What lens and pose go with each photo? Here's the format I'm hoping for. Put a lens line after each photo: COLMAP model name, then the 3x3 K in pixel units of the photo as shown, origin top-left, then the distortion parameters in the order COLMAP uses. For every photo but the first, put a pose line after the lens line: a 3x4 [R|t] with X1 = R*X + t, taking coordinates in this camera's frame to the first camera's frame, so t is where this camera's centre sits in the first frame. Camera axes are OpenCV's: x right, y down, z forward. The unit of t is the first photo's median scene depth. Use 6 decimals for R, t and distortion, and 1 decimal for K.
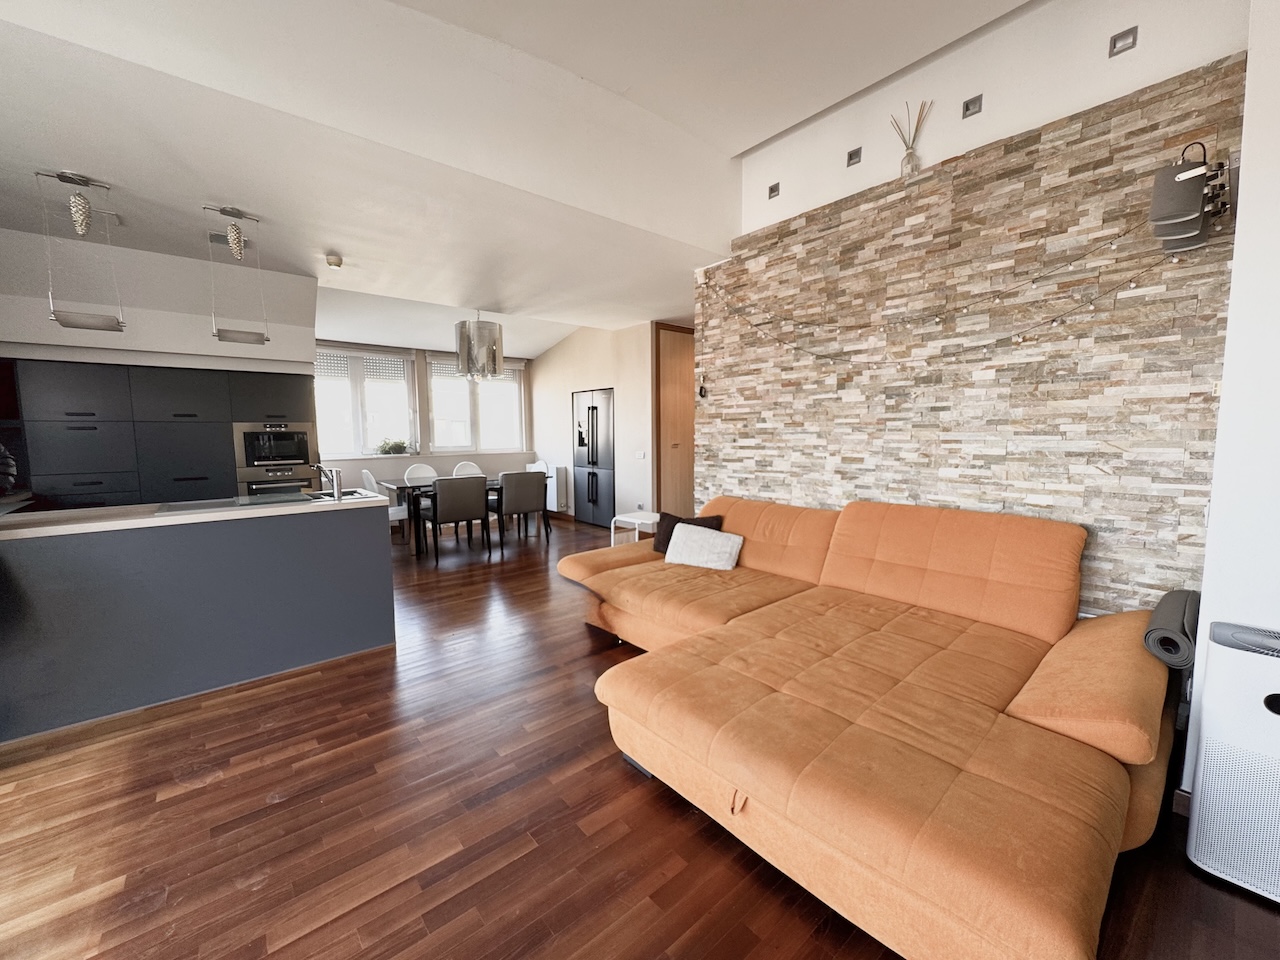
lens RADIAL K [[512.1, 0, 642.0], [0, 512.1, 483.9], [0, 0, 1]] dist [-0.005720, 0.000425]
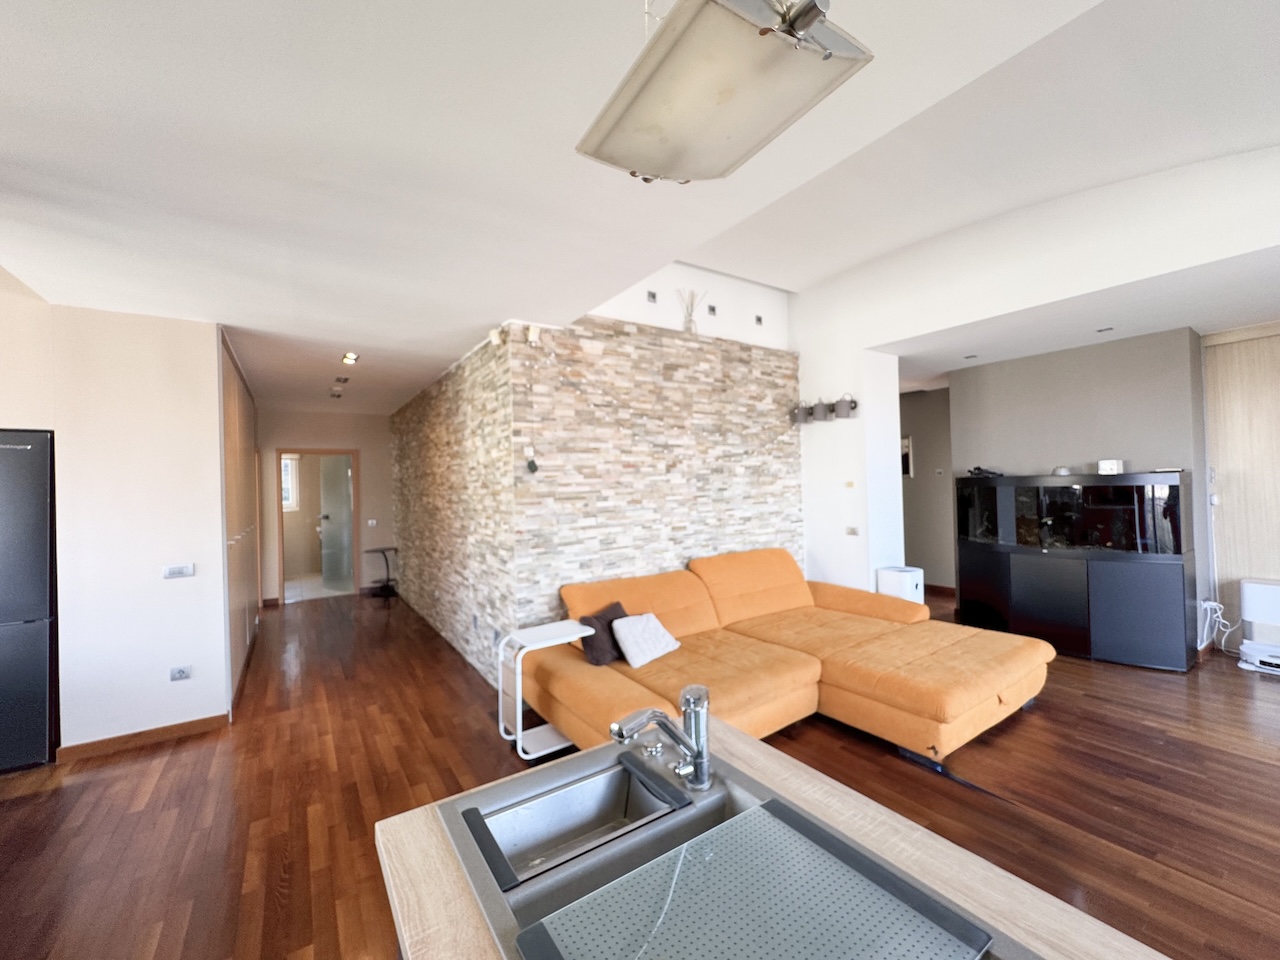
lens RADIAL K [[512.1, 0, 642.6], [0, 512.1, 478.8], [0, 0, 1]] dist [-0.005720, 0.000425]
pose [[0.113417, 0.014095, 0.993447, -0.866643], [0.124019, 0.991878, -0.028232, -0.143956], [-0.985777, 0.126408, 0.110748, 0.924712]]
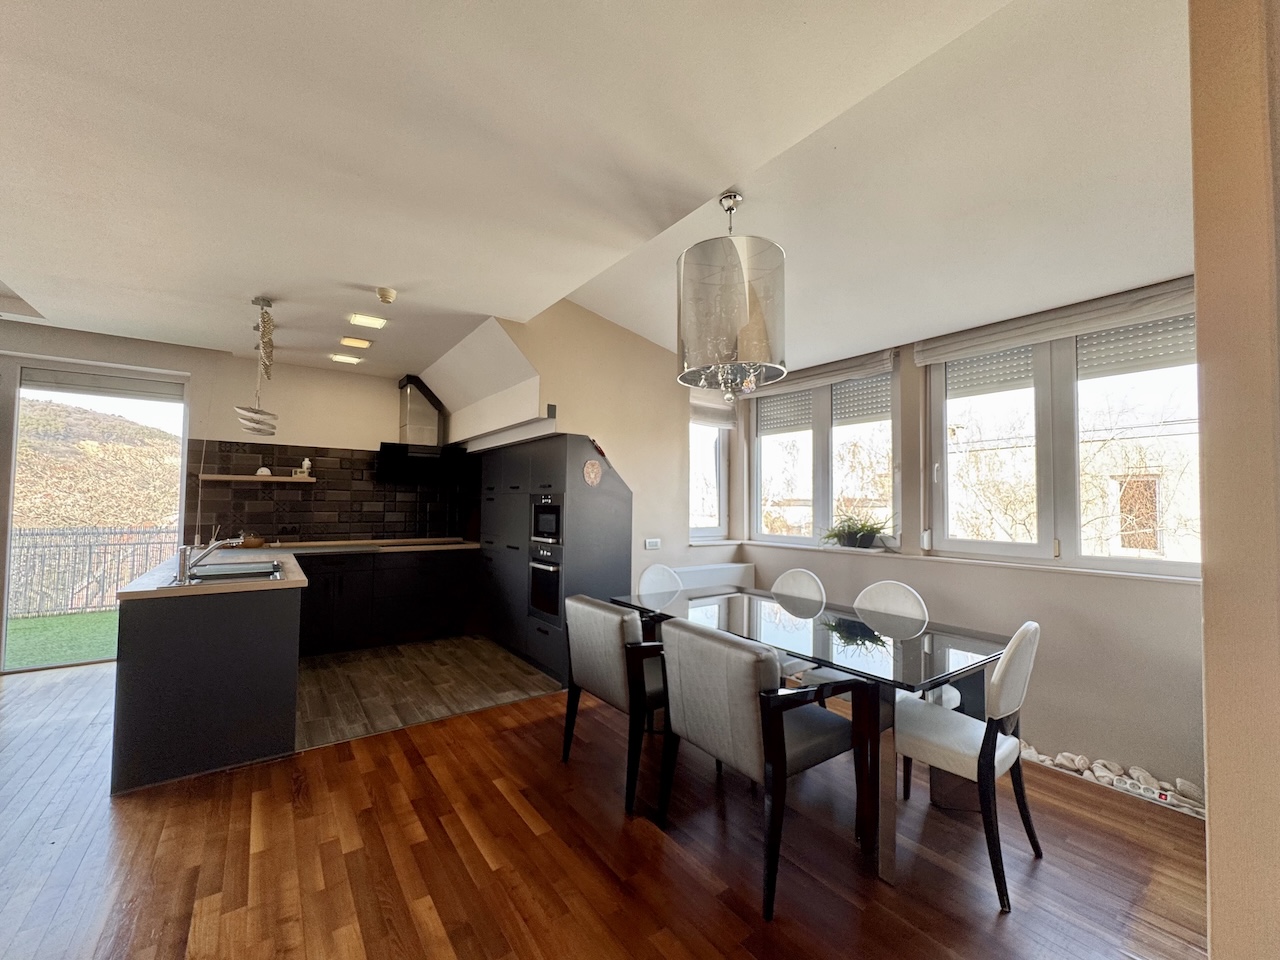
lens RADIAL K [[512.1, 0, 639.4], [0, 512.1, 480.3], [0, 0, 1]] dist [-0.005720, 0.000425]
pose [[-0.069902, -0.038653, -0.996805, 0.186428], [-0.111332, 0.993309, -0.030710, -0.185550], [0.991322, 0.108829, -0.073737, 1.709653]]
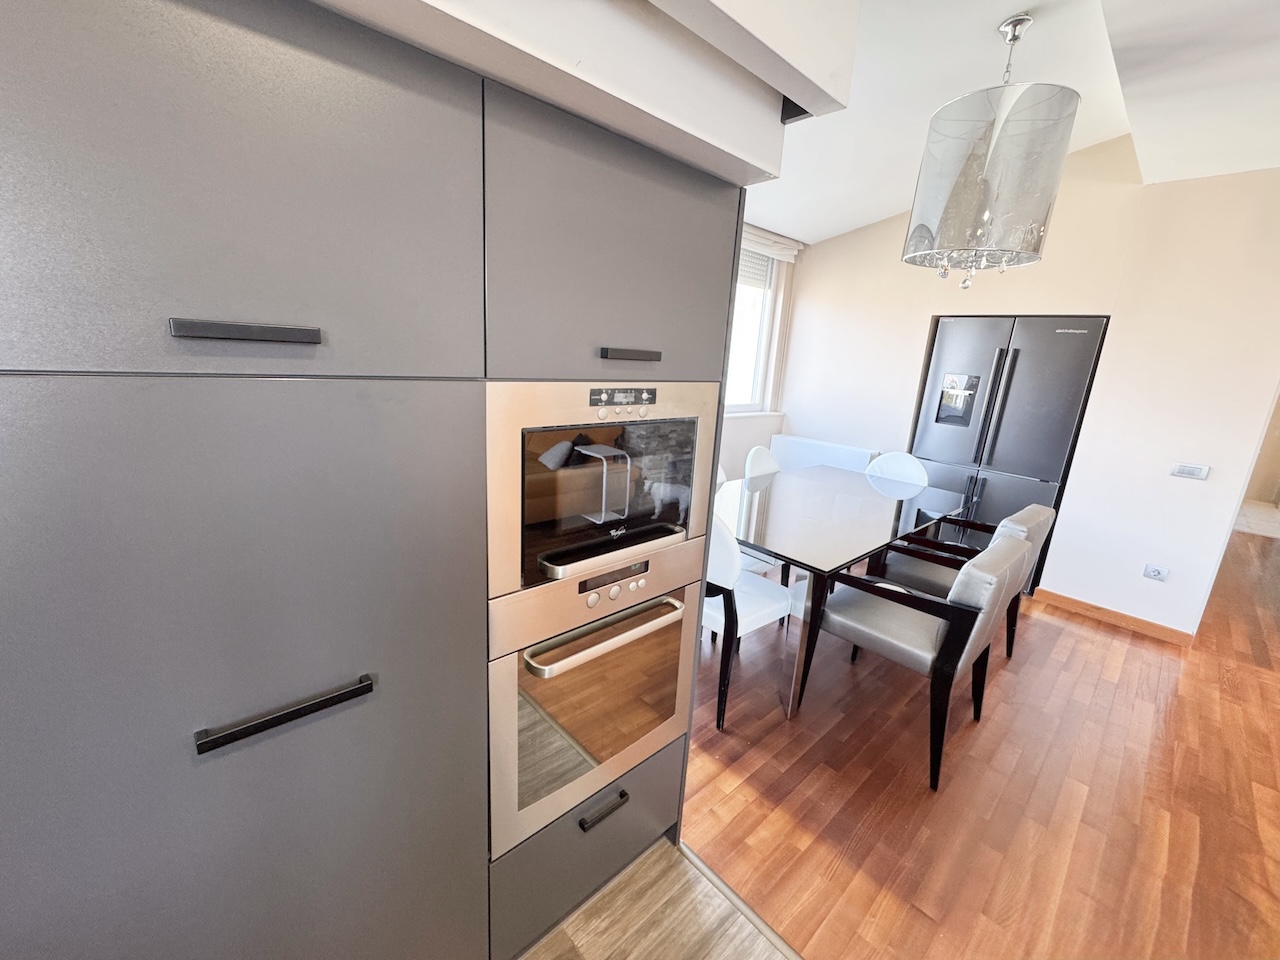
lens RADIAL K [[512.1, 0, 637.7], [0, 512.1, 474.8], [0, 0, 1]] dist [-0.005720, 0.000425]
pose [[0.996585, 0.059833, 0.056910, -1.016905], [-0.067106, 0.988444, 0.135920, -0.155887], [-0.048120, -0.139275, 0.989084, 1.083797]]
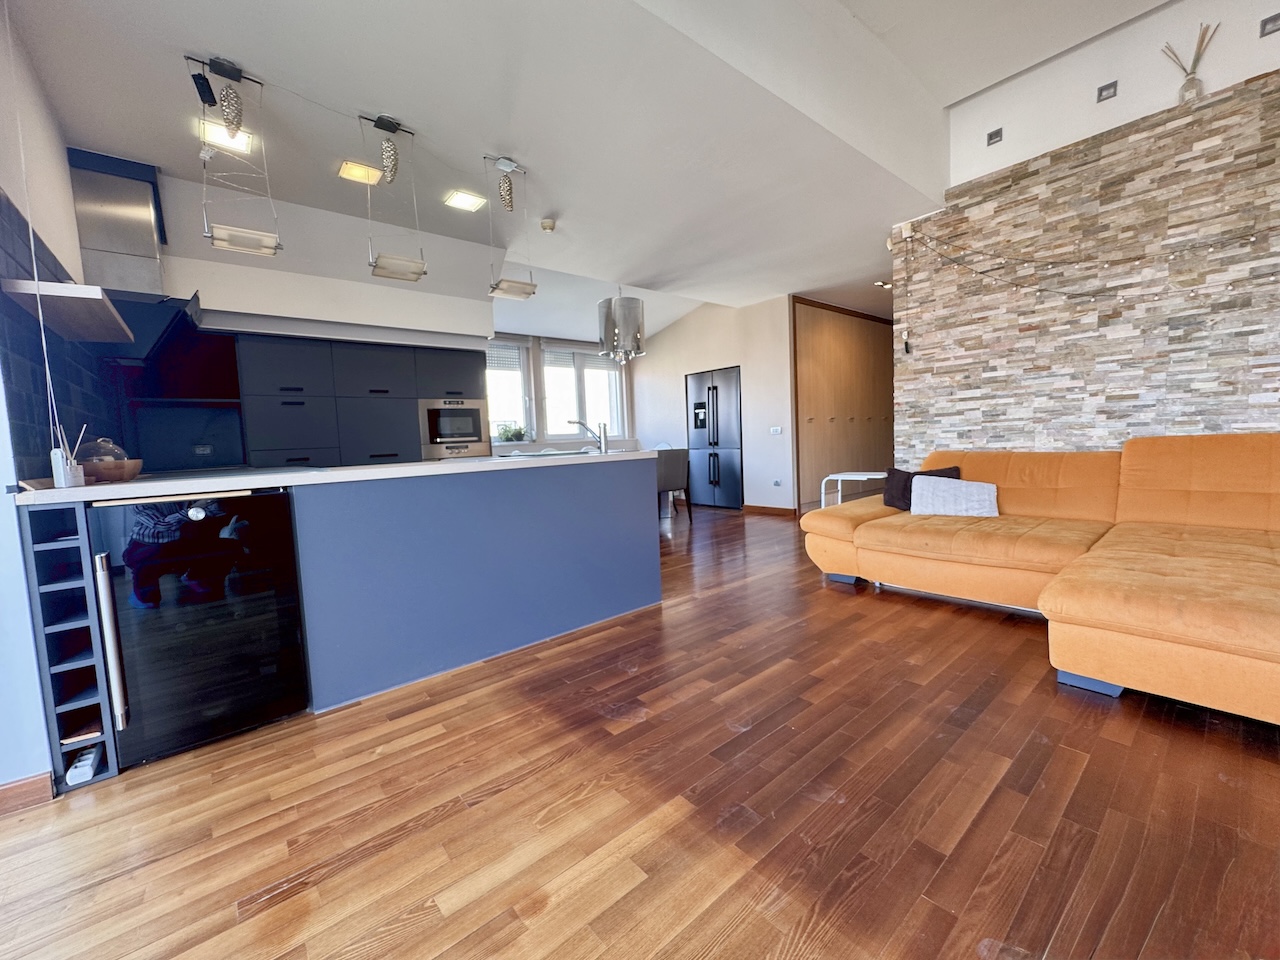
lens RADIAL K [[512.1, 0, 639.6], [0, 512.1, 479.0], [0, 0, 1]] dist [-0.005720, 0.000425]
pose [[0.999356, -0.033986, -0.011524, -0.494346], [0.033699, 0.999136, -0.024316, 0.098912], [0.012340, 0.023912, 0.999638, 0.024773]]
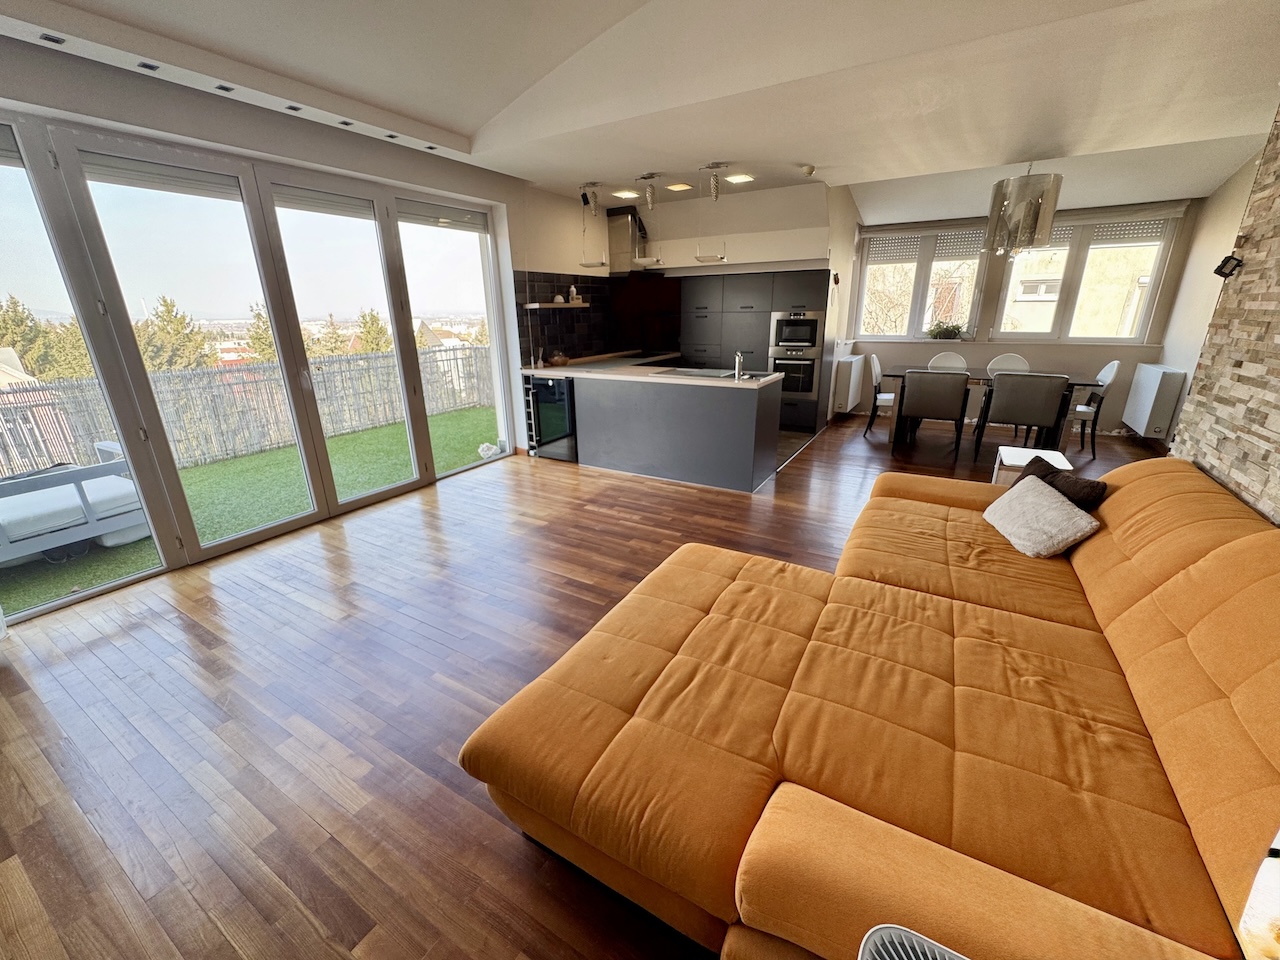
lens RADIAL K [[512.1, 0, 636.5], [0, 512.1, 479.7], [0, 0, 1]] dist [-0.005720, 0.000425]
pose [[0.315331, 0.305489, -0.898467, 0.597957], [-0.082122, 0.952002, 0.294870, -0.090600], [0.945422, -0.019198, 0.325283, 0.279304]]
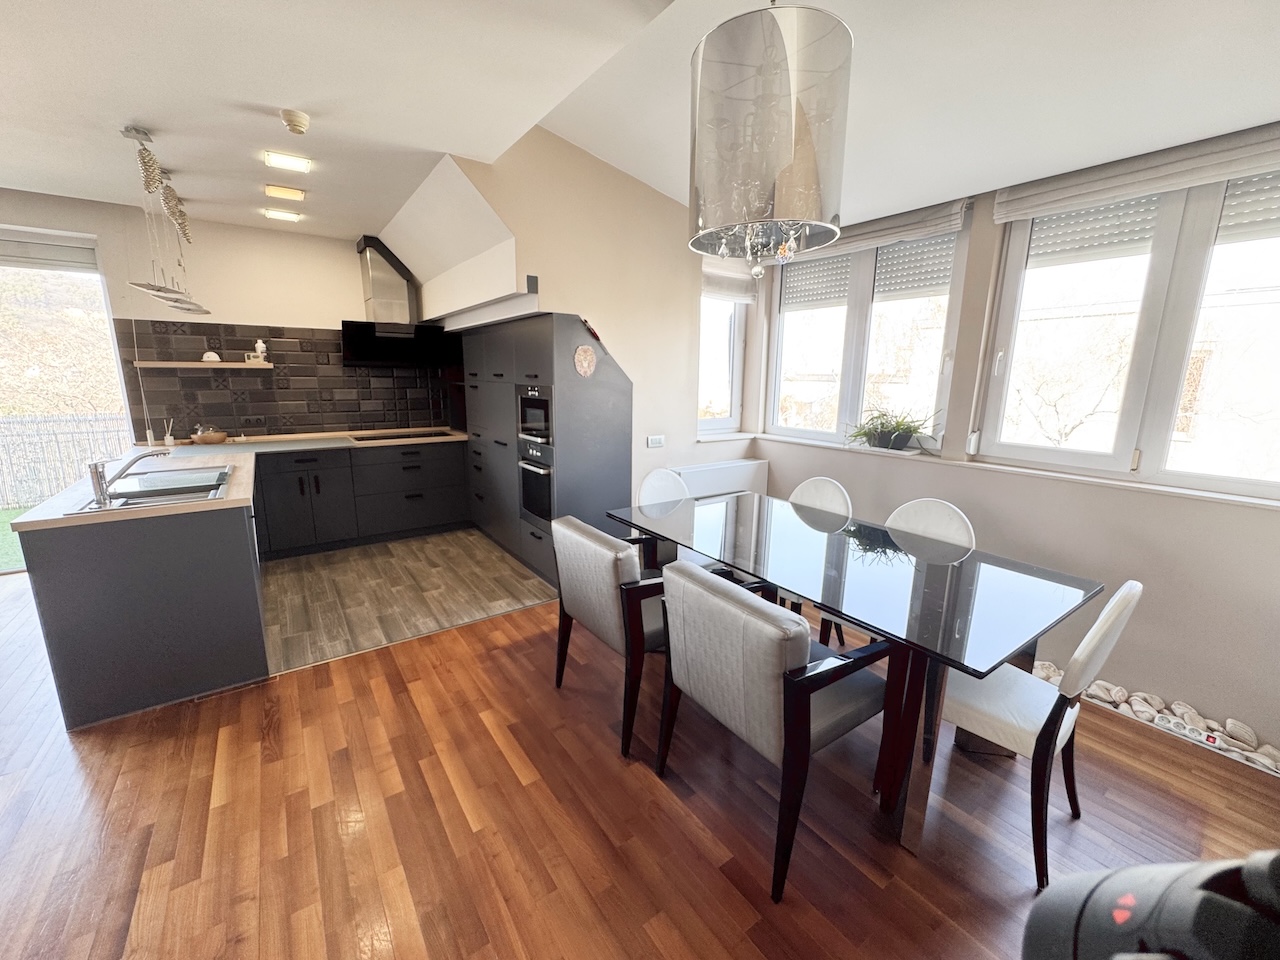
lens RADIAL K [[512.1, 0, 640.2], [0, 512.1, 477.9], [0, 0, 1]] dist [-0.005720, 0.000425]
pose [[-0.080038, 0.204324, -0.975626, 0.032249], [-0.111683, 0.970765, 0.212468, -0.229865], [0.990515, 0.125966, -0.054879, 1.703419]]
